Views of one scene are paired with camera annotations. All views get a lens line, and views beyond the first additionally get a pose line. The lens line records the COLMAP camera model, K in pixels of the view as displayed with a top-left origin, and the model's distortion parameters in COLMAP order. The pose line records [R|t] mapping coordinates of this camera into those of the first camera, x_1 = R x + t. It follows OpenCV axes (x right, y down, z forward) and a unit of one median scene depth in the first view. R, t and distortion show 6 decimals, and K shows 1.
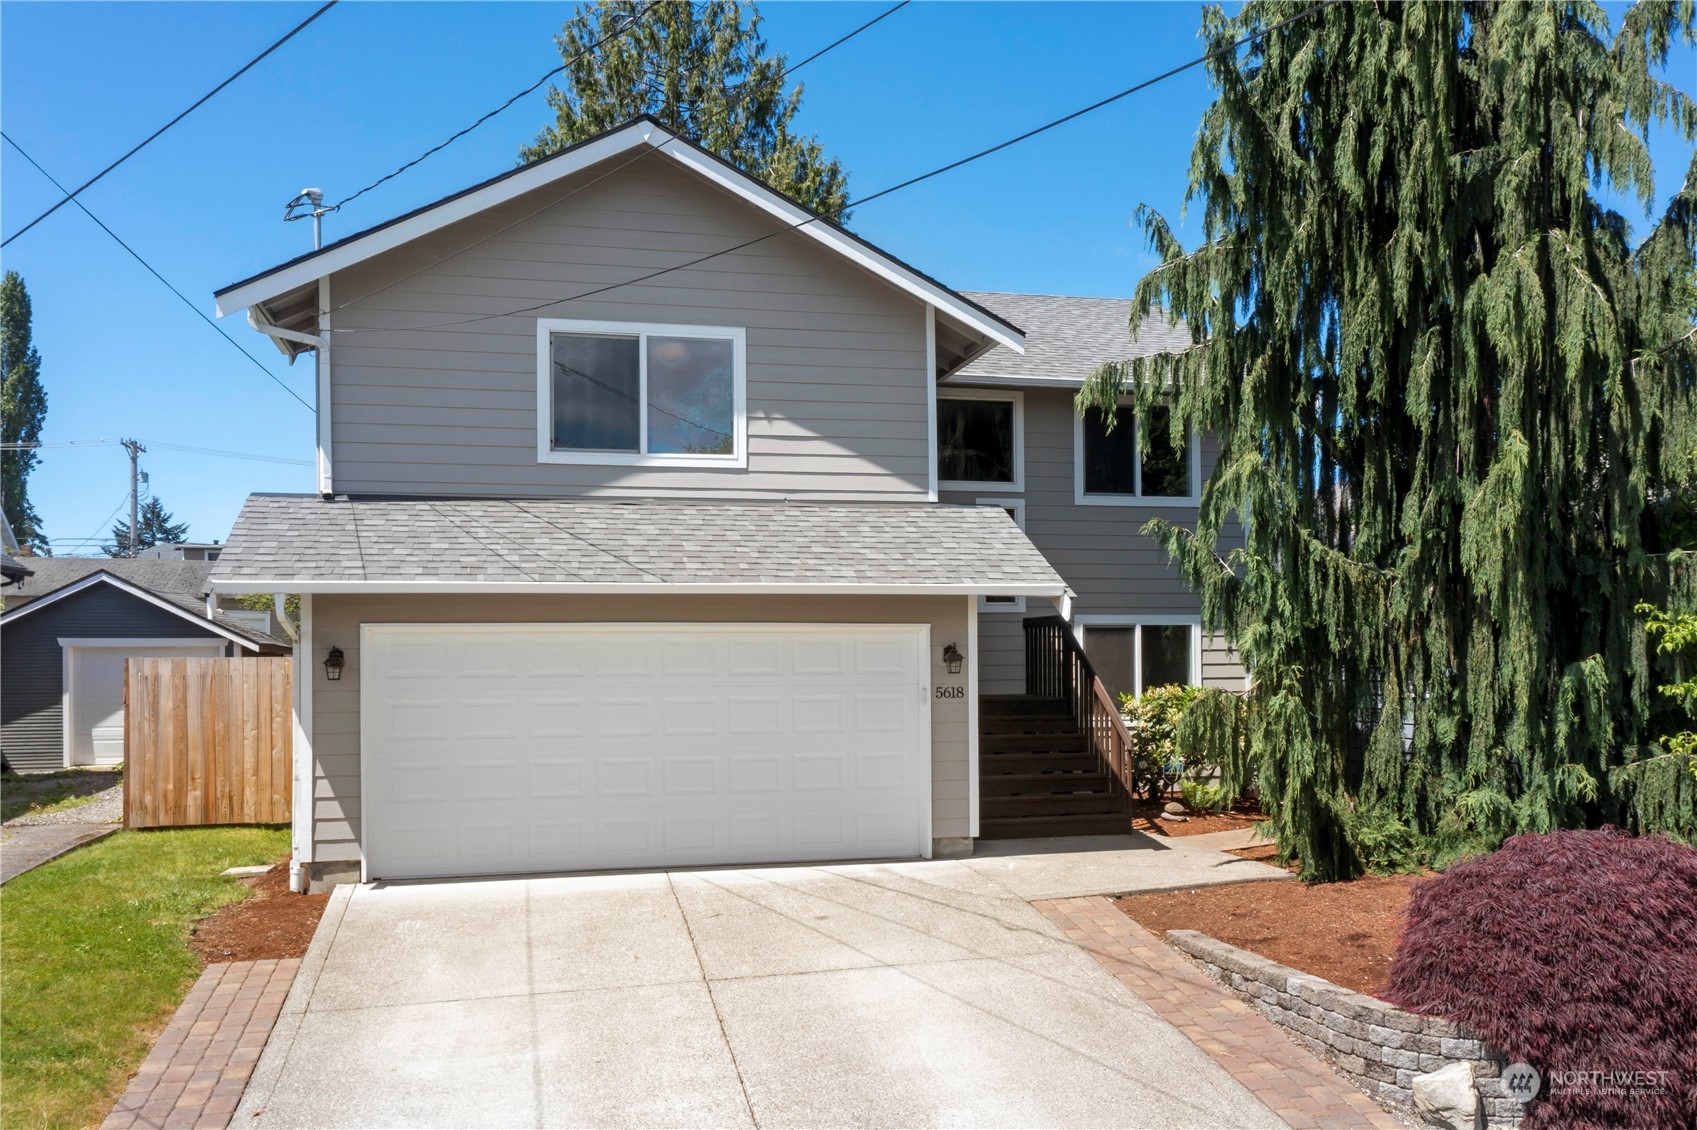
lens RADIAL K [[1377.4, 0, 825.9], [0, 1377.4, 657.0], [0, 0, 1]] dist [-0.000681, 0.002160]
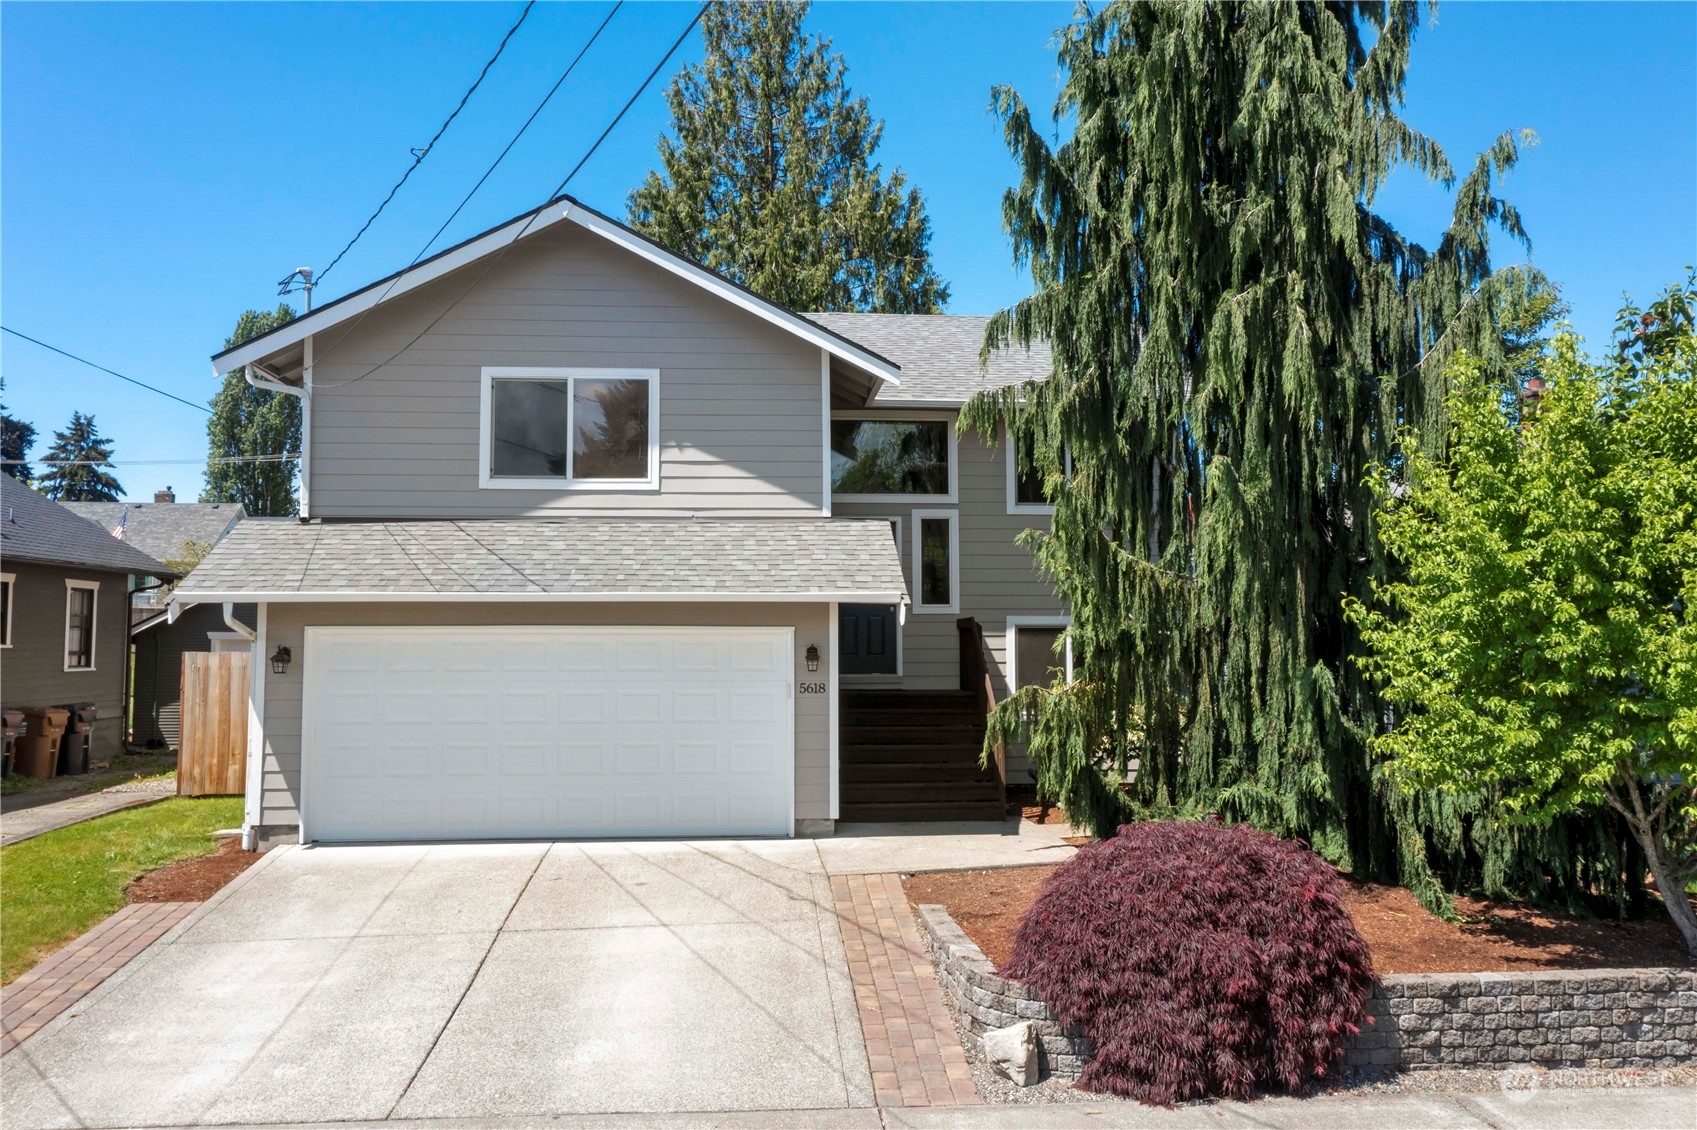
lens RADIAL K [[1363.9, 0, 848.5], [0, 1363.9, 565.0], [0, 0, 1]] dist [0.004058, -0.000263]
pose [[0.986944, -0.004885, -0.160987, 0.318809], [-0.004620, 0.998270, -0.058614, -0.010081], [0.160995, 0.058593, 0.985214, -0.101819]]
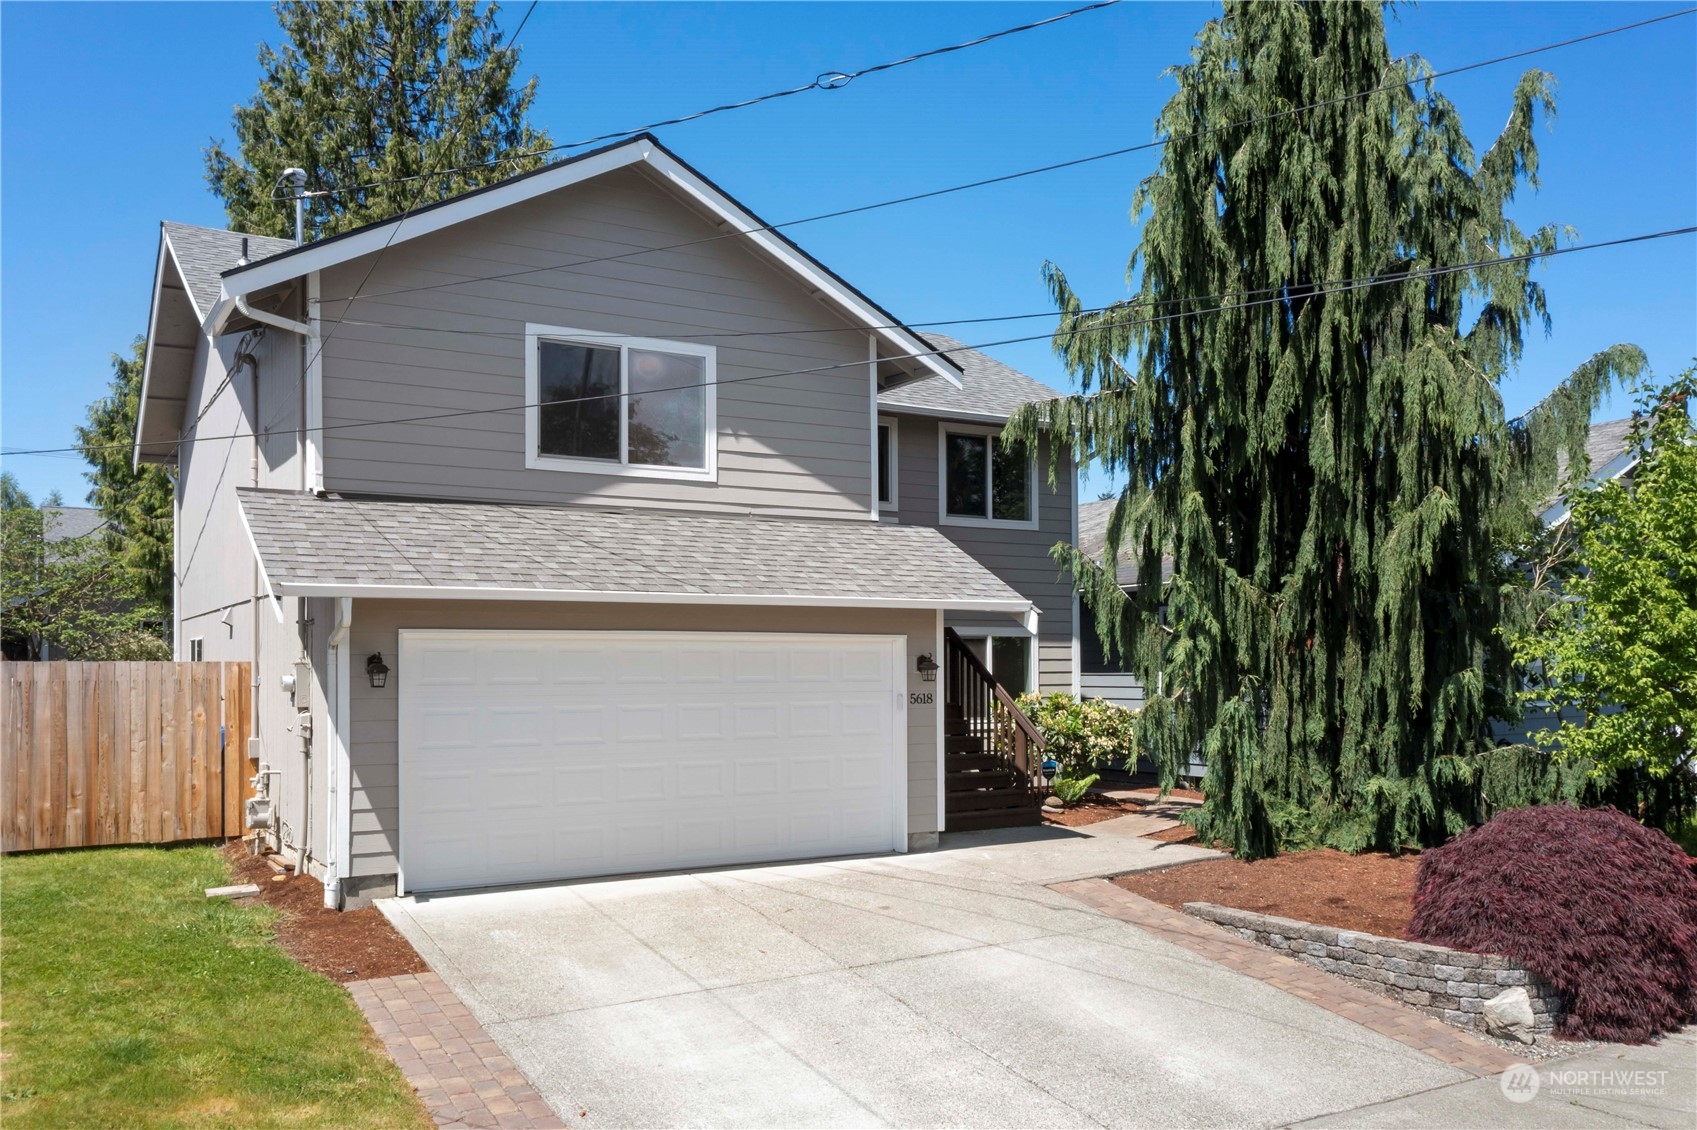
lens RADIAL K [[1409.1, 0, 786.6], [0, 1409.1, 655.2], [0, 0, 1]] dist [-0.002278, 0.003390]
pose [[0.952928, 0.007102, 0.303112, -0.371982], [-0.006150, 0.999973, -0.004097, -0.003504], [-0.303133, 0.002040, 0.952946, -0.027382]]
